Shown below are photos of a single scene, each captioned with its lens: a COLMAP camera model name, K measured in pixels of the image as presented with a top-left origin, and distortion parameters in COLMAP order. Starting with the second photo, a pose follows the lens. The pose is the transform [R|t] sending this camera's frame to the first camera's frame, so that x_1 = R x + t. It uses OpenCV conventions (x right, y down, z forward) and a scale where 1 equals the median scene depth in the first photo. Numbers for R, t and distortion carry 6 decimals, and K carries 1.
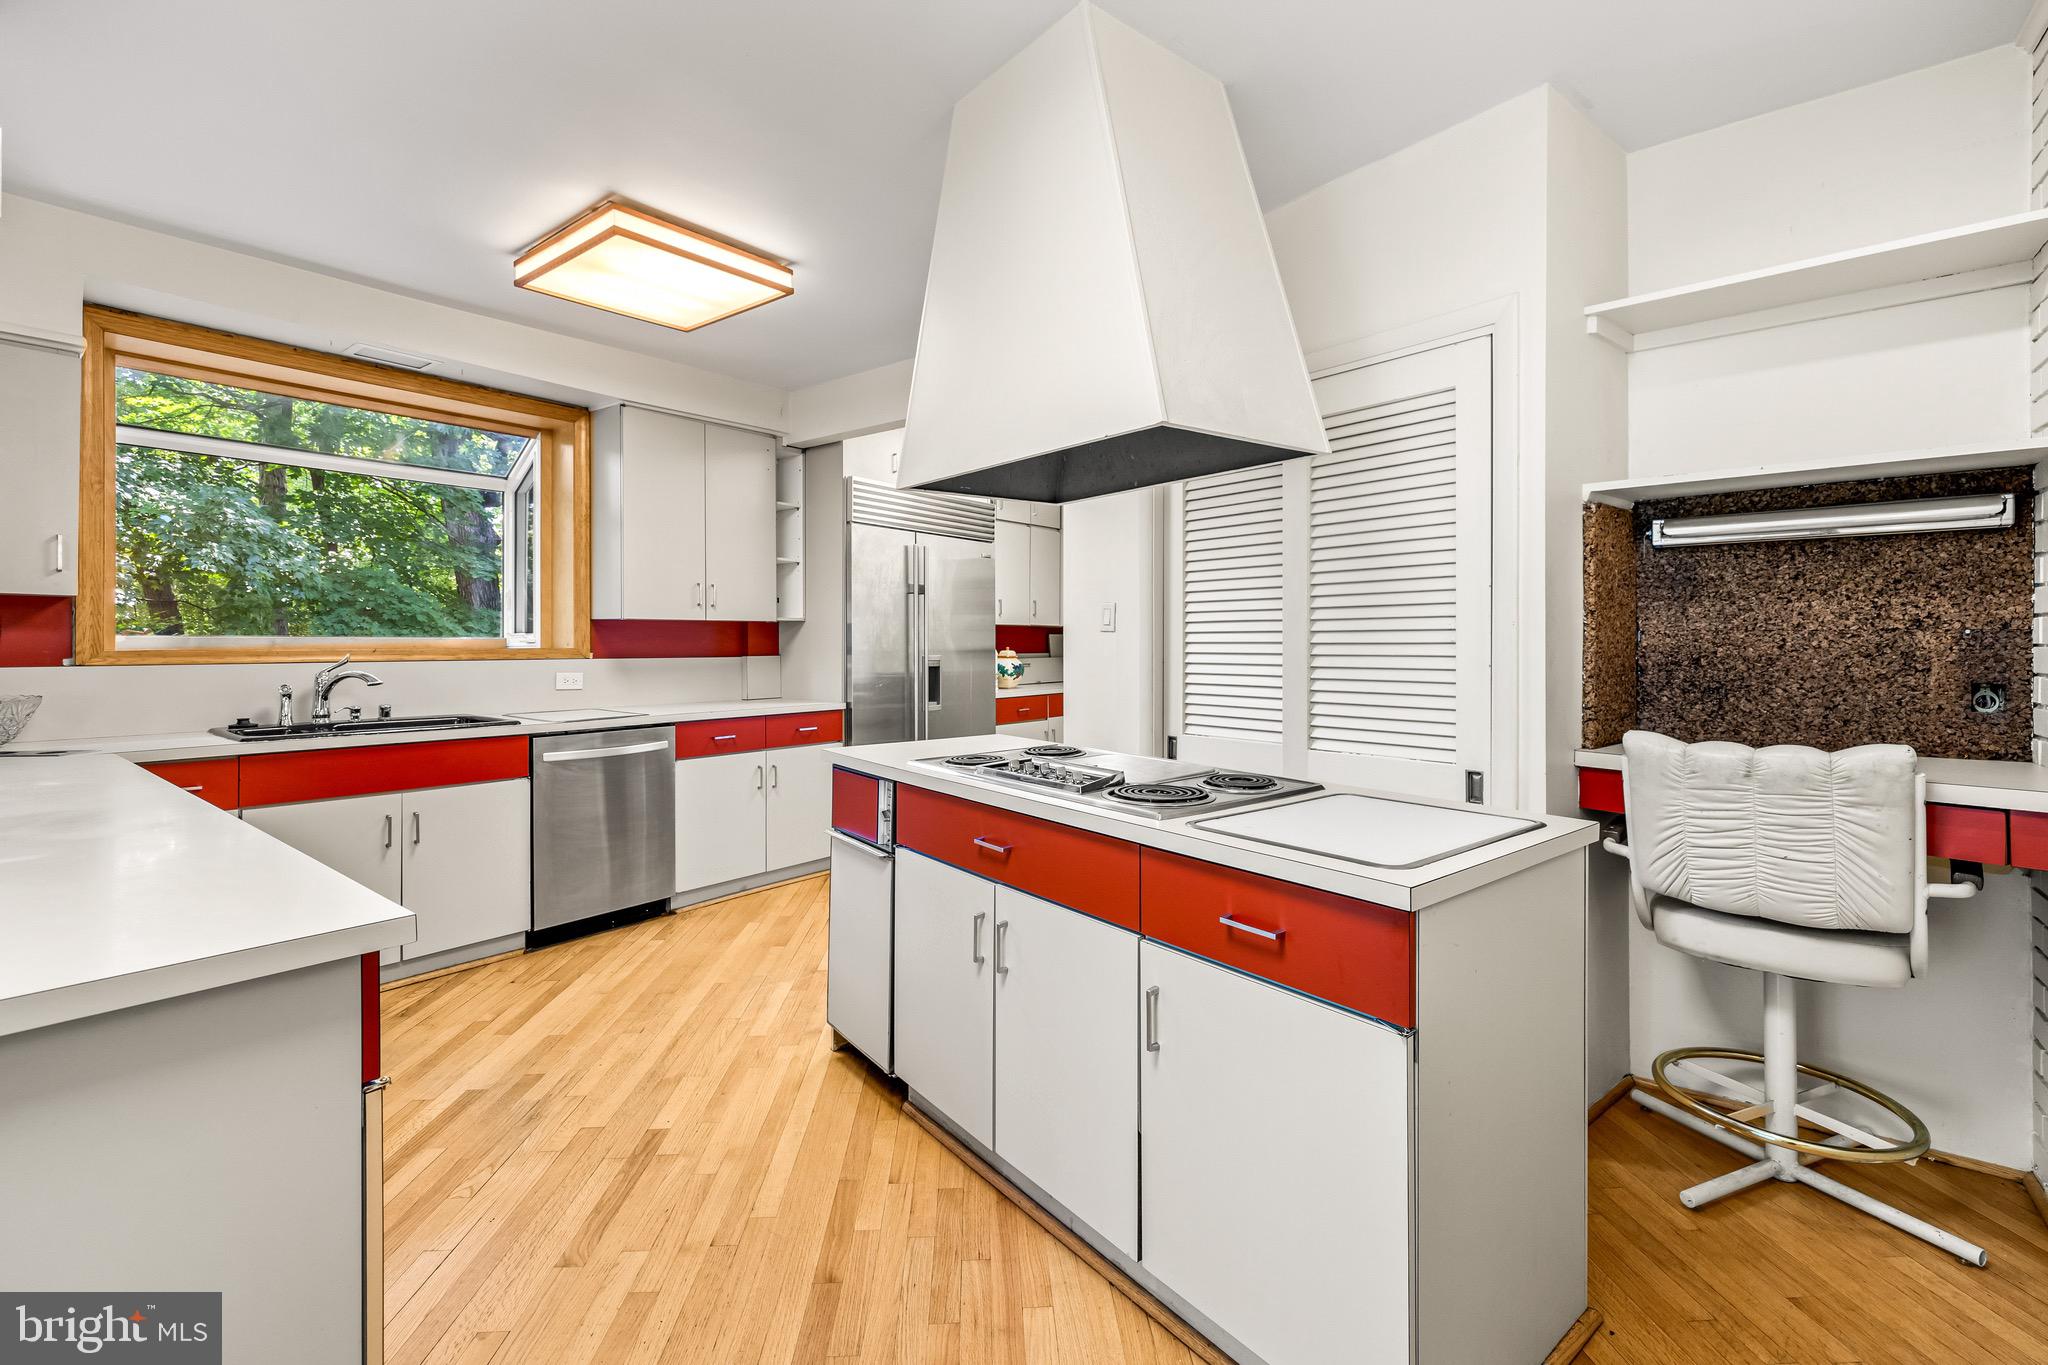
lens RADIAL K [[865.8, 0, 1037.0], [0, 865.8, 642.5], [0, 0, 1]] dist [-0.003833, 0.002228]
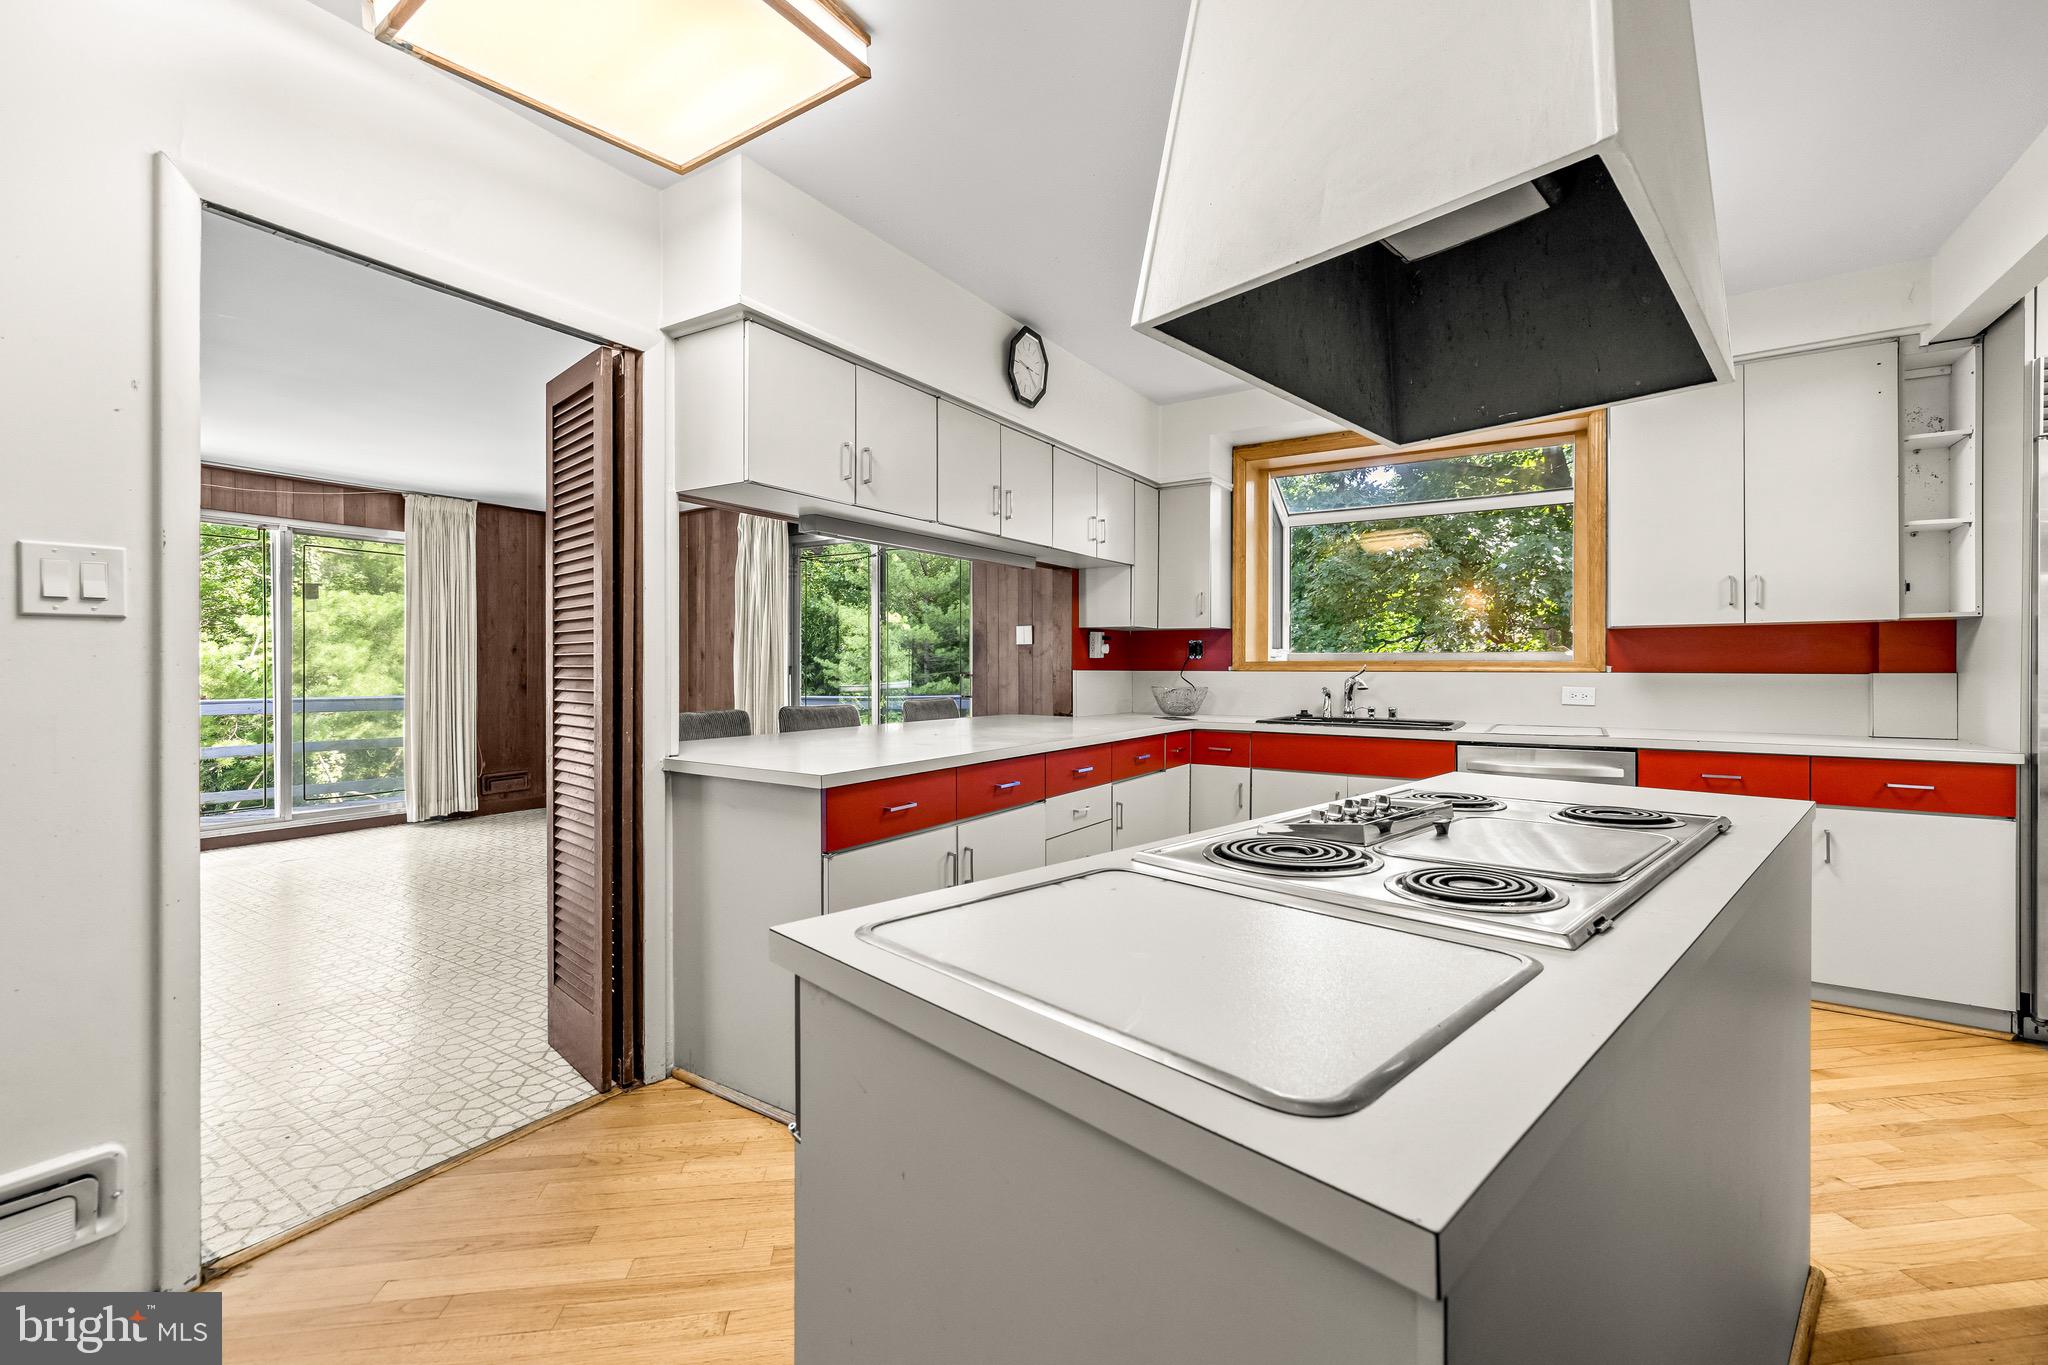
lens RADIAL K [[865.8, 0, 1018.4], [0, 865.8, 672.9], [0, 0, 1]] dist [-0.003833, 0.002228]
pose [[0.079784, 0.006279, -0.996792, 0.394184], [-0.000599, 0.999980, 0.006251, 0.016678], [0.996812, 0.000098, 0.079787, 0.371639]]
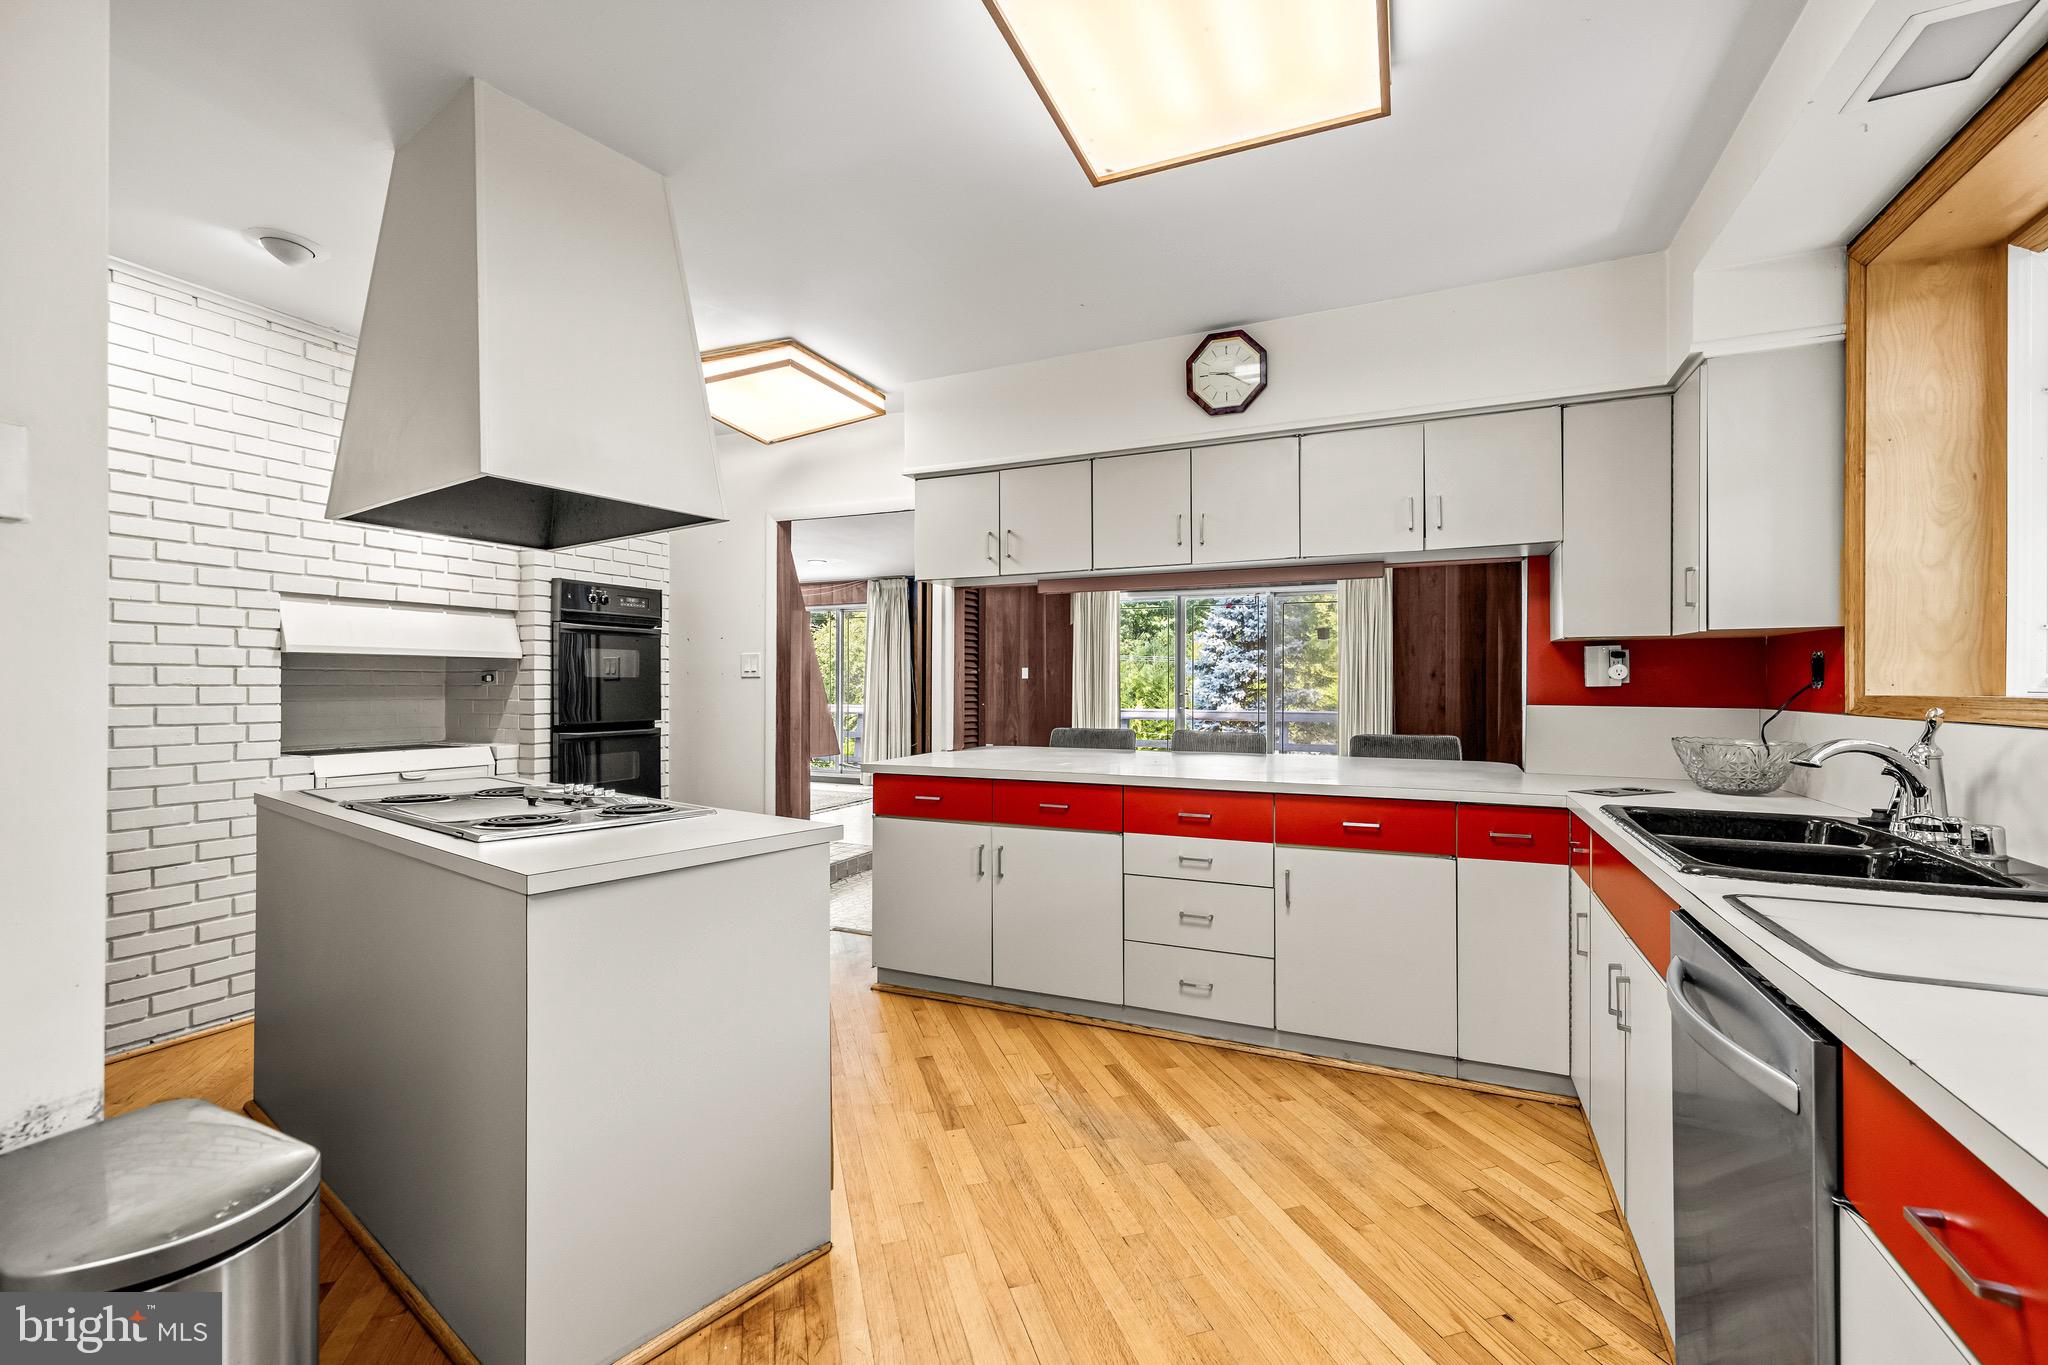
lens RADIAL K [[865.8, 0, 1025.1], [0, 865.8, 680.9], [0, 0, 1]] dist [-0.003833, 0.002228]
pose [[-0.973920, -0.001406, -0.226887, -0.168213], [-0.000896, 0.999997, -0.002347, -0.000397], [0.226889, -0.002082, -0.973918, 1.274229]]
